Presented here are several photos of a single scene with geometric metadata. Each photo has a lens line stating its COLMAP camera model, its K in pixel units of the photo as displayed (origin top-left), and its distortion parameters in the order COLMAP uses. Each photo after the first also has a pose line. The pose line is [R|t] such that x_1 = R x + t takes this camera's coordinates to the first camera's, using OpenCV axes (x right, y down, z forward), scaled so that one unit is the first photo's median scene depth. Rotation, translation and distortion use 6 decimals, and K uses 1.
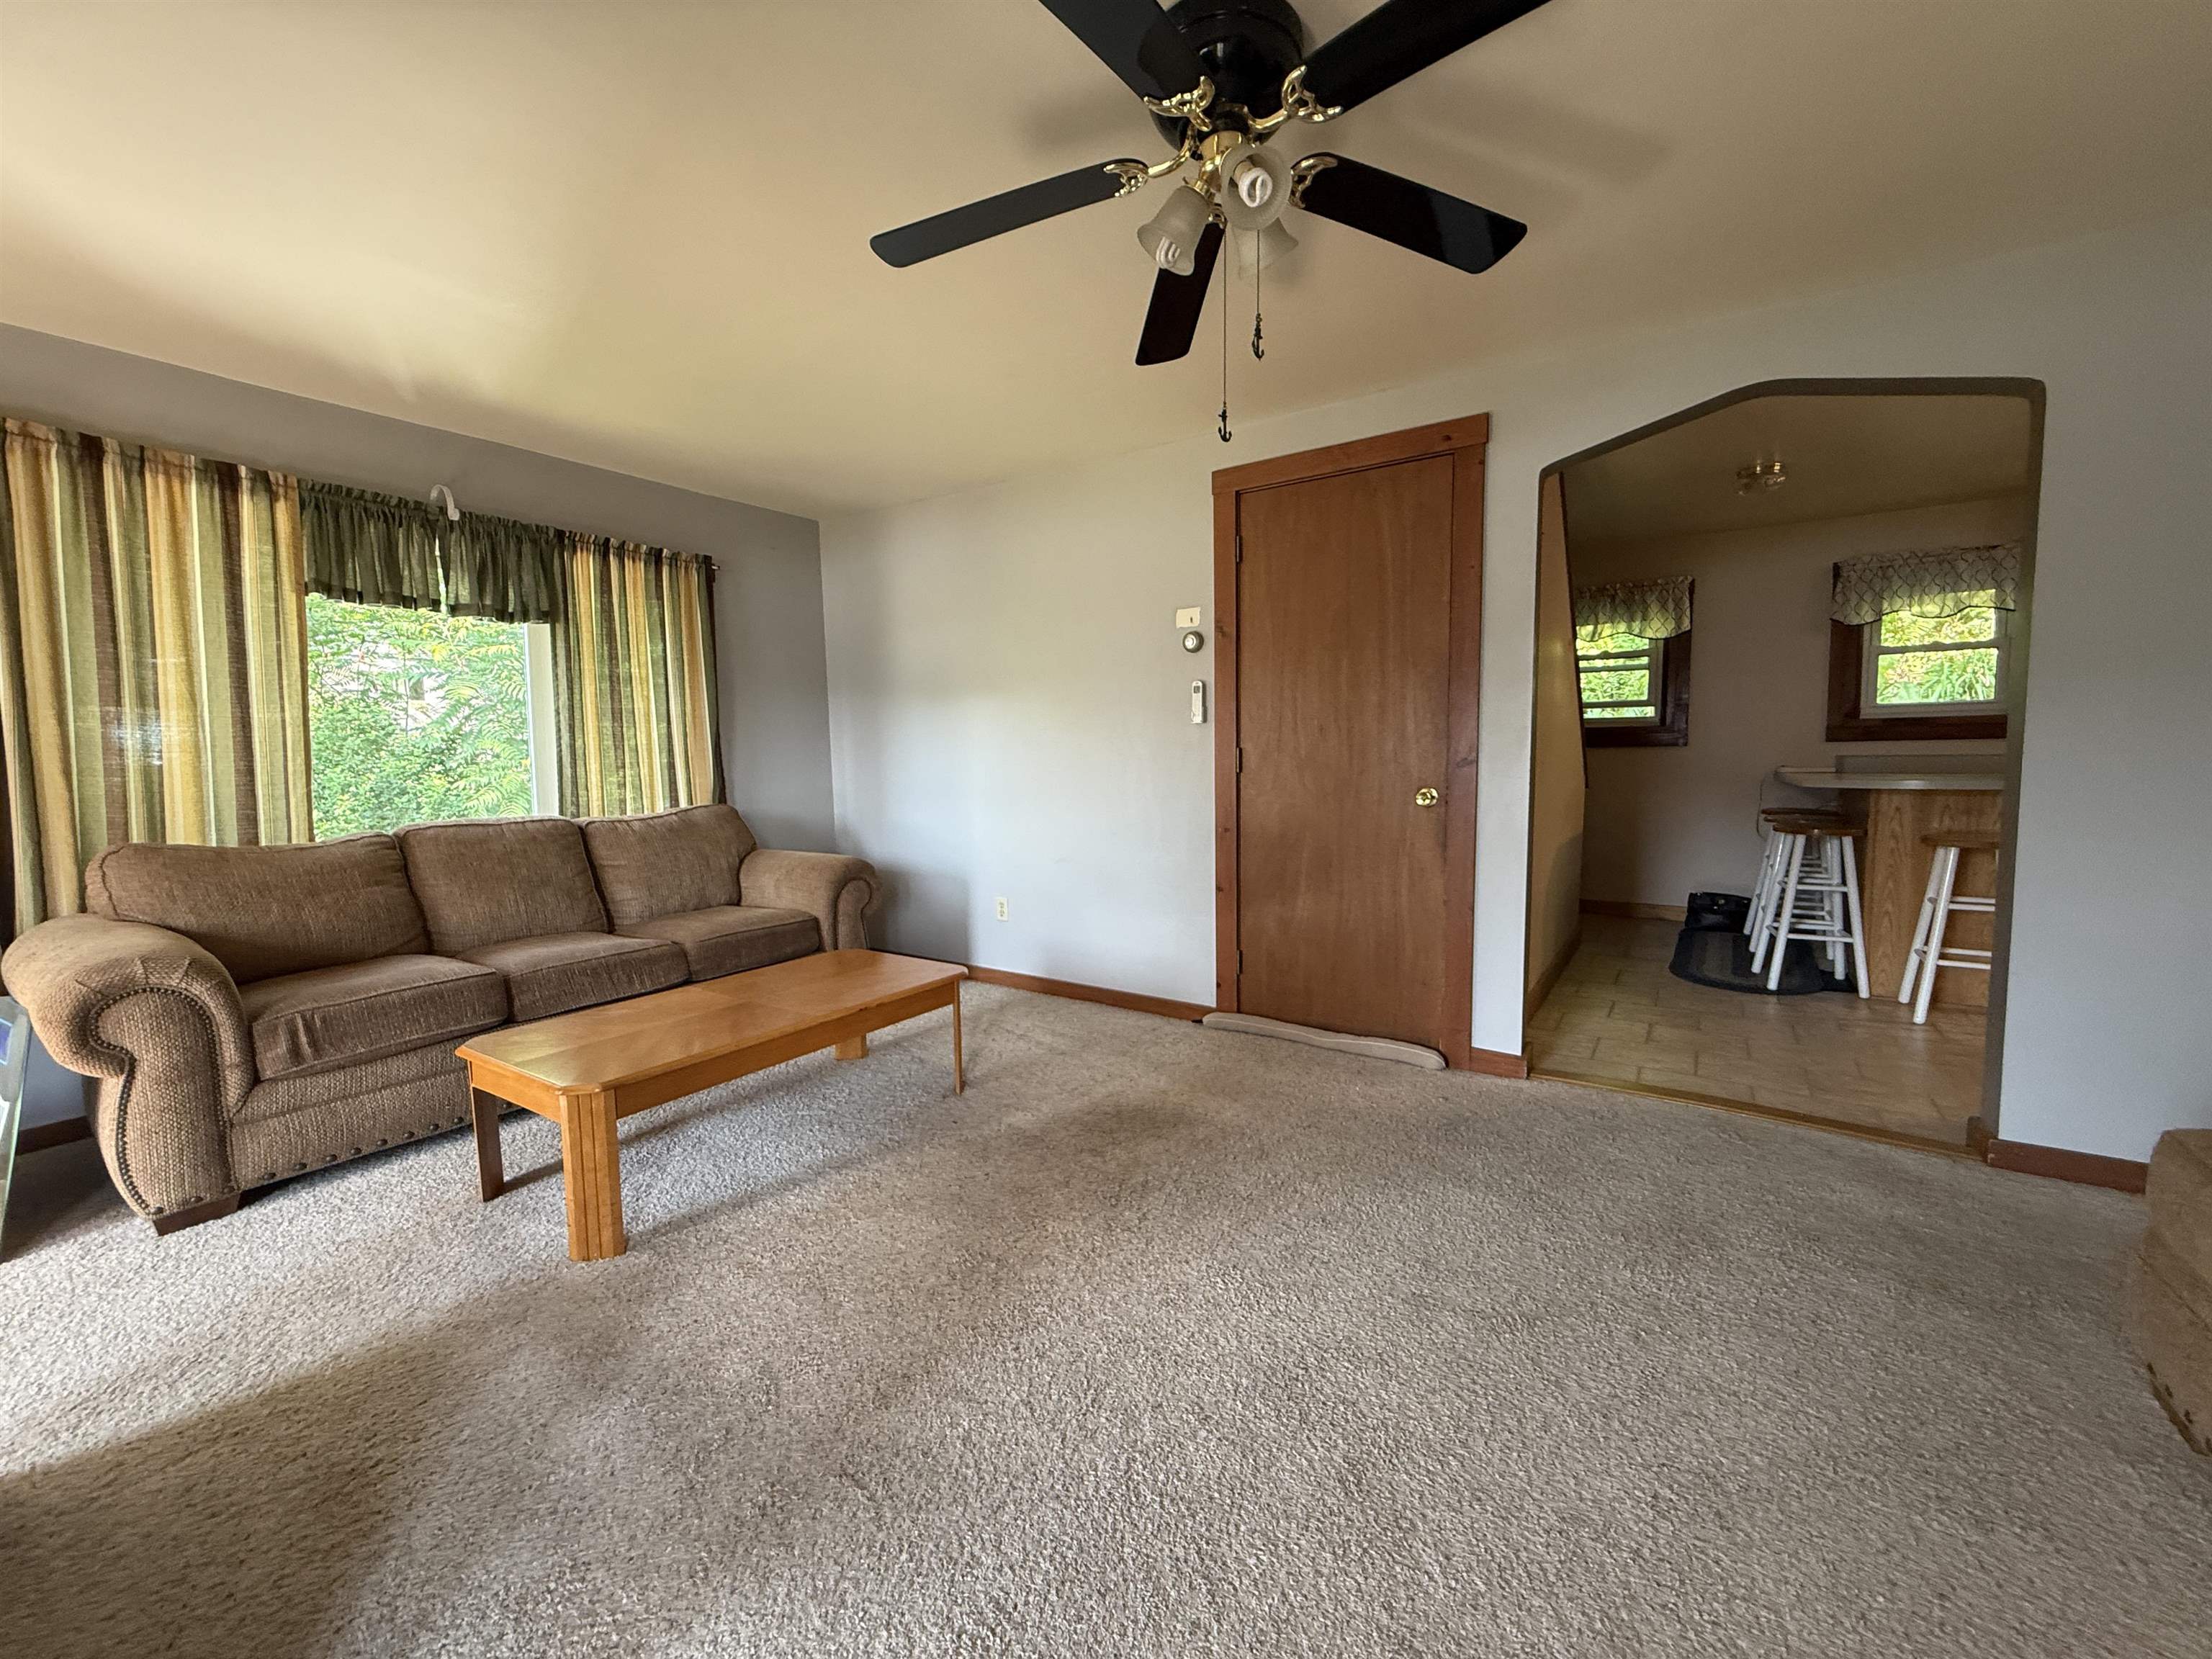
lens RADIAL K [[886.7, 0, 1106.0], [0, 886.7, 829.5], [0, 0, 1]] dist [0.001649, 0.000081]
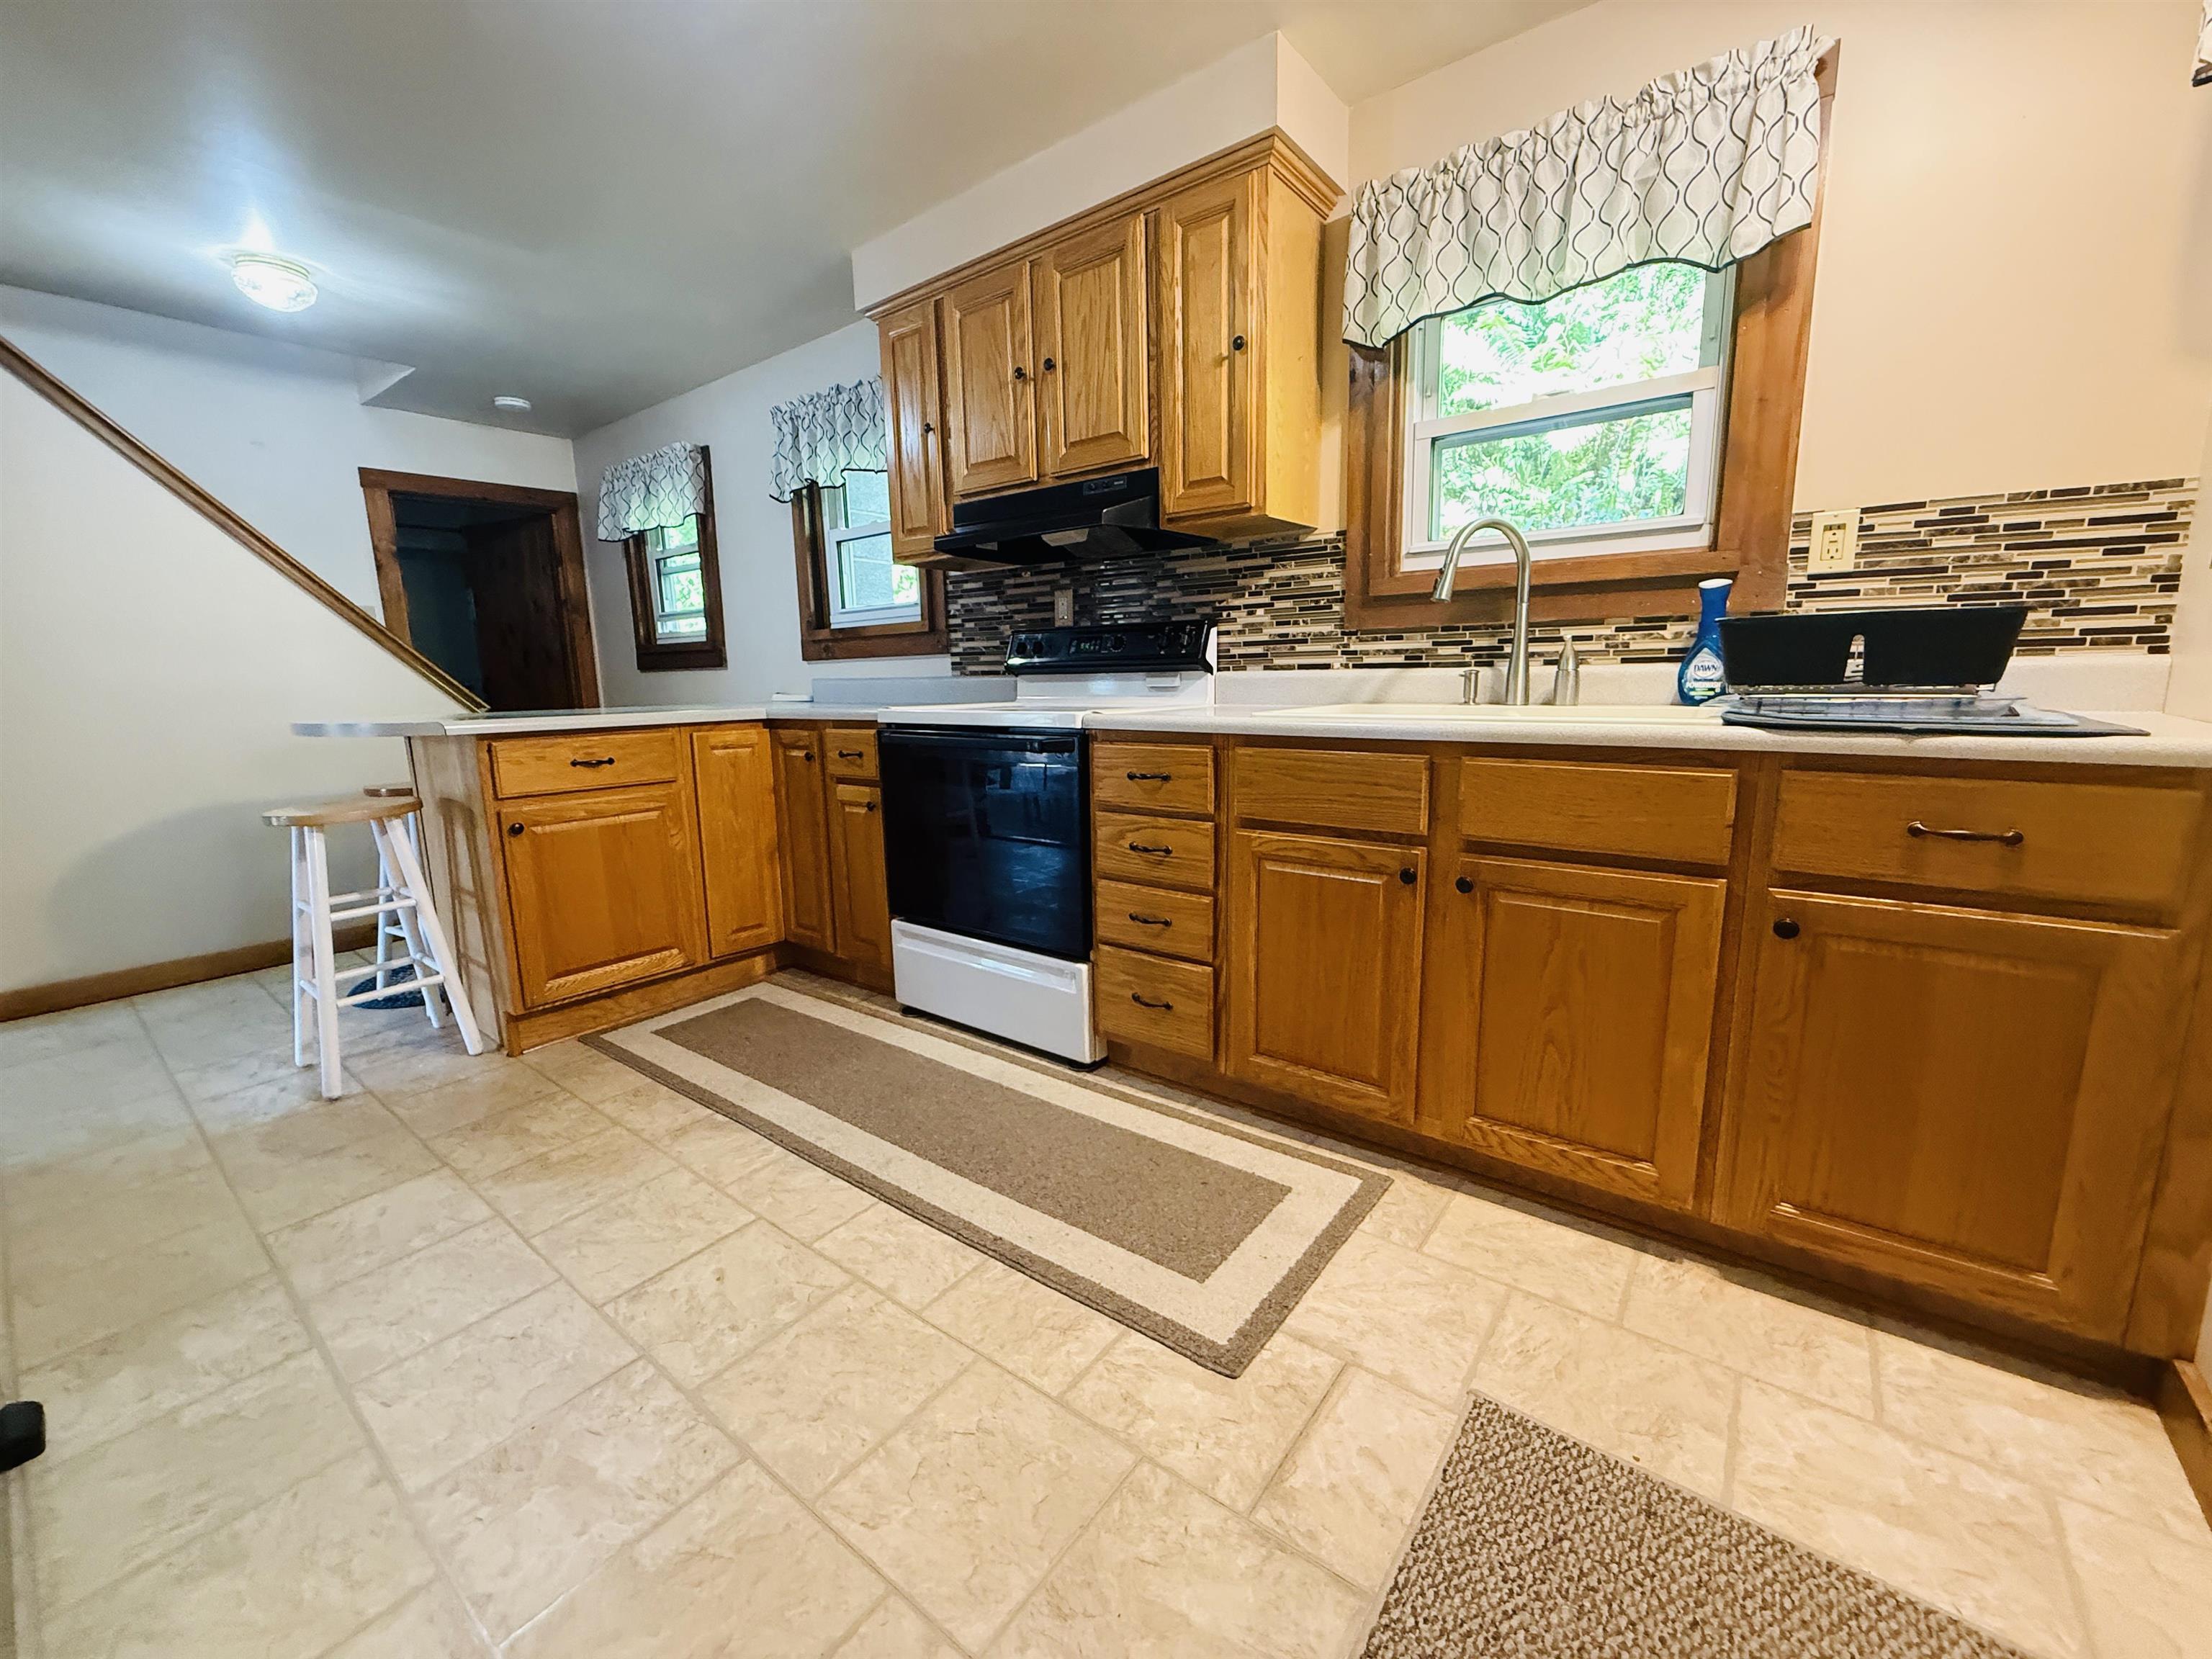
lens RADIAL K [[886.7, 0, 1106.0], [0, 886.7, 829.5], [0, 0, 1]] dist [0.001649, 0.000081]
pose [[0.997042, -0.004744, -0.076706, 1.153922], [0.012373, 0.994982, 0.099283, -0.027281], [0.075850, -0.099939, 0.992098, 0.246608]]
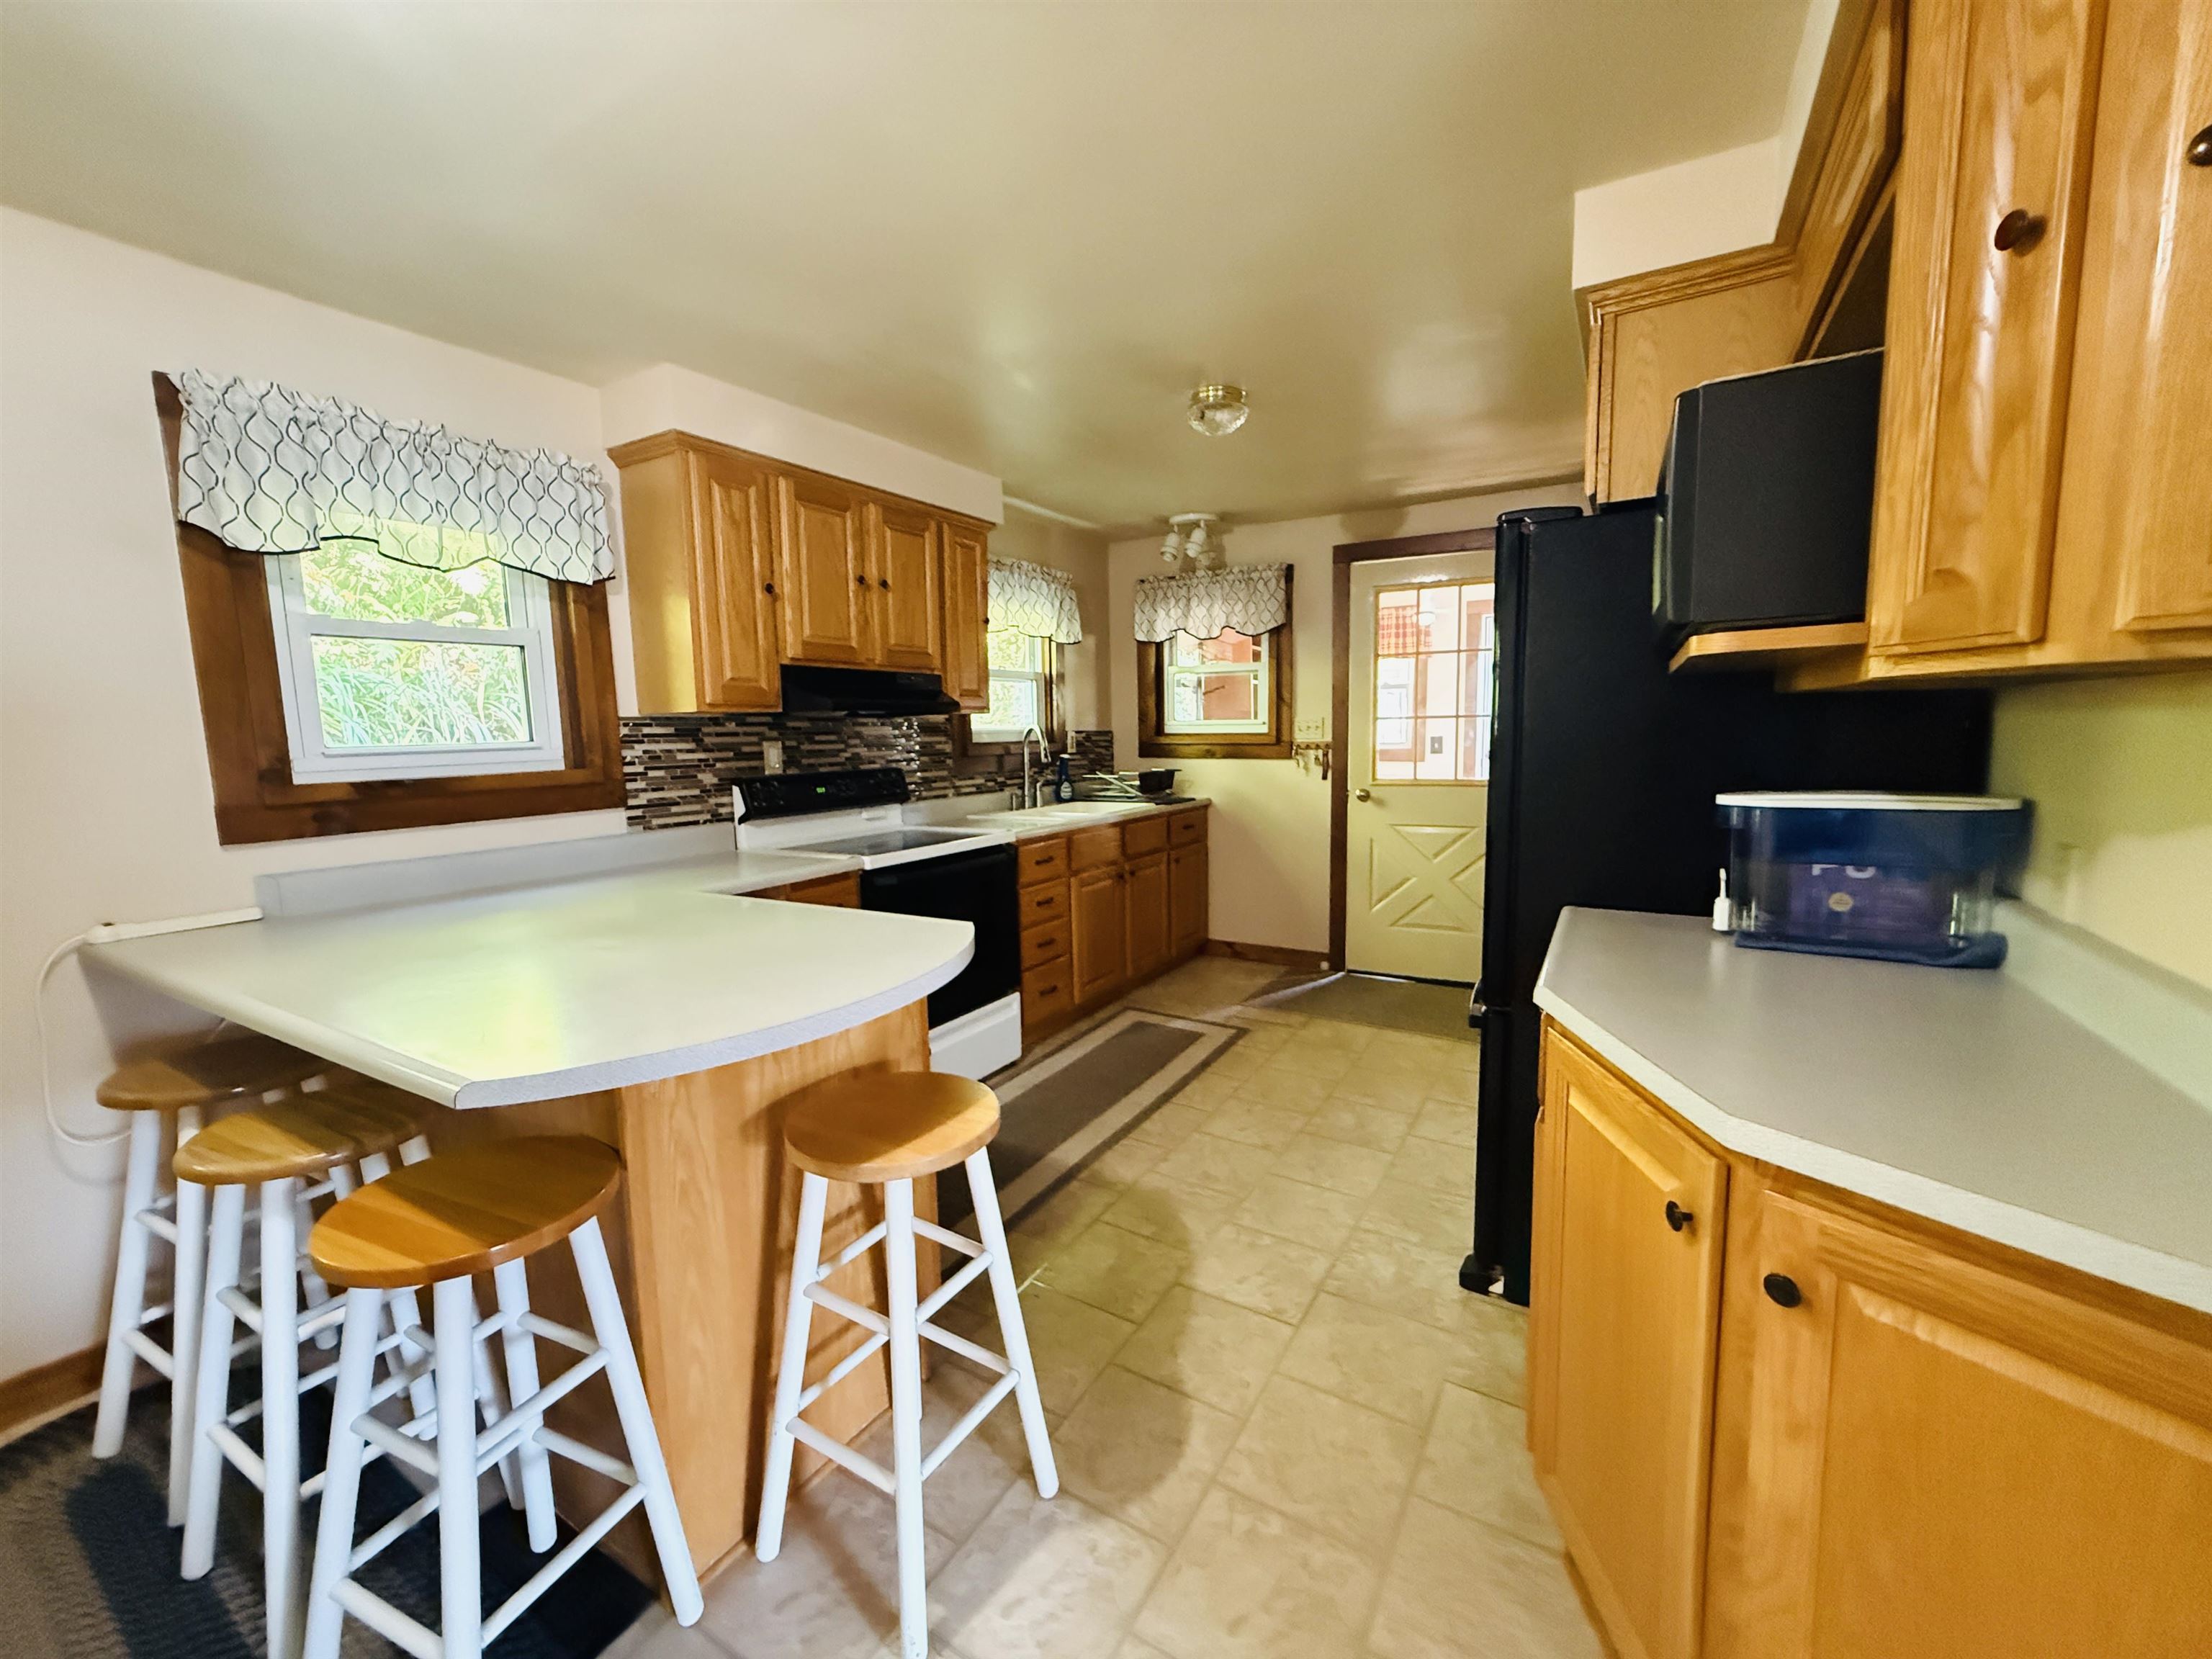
lens RADIAL K [[886.7, 0, 1106.0], [0, 886.7, 829.5], [0, 0, 1]] dist [0.001649, 0.000081]
pose [[-0.047097, -0.105541, 0.993299, 0.410977], [0.102424, 0.988651, 0.109903, -0.110915], [-0.993625, 0.106914, -0.035752, 0.635921]]
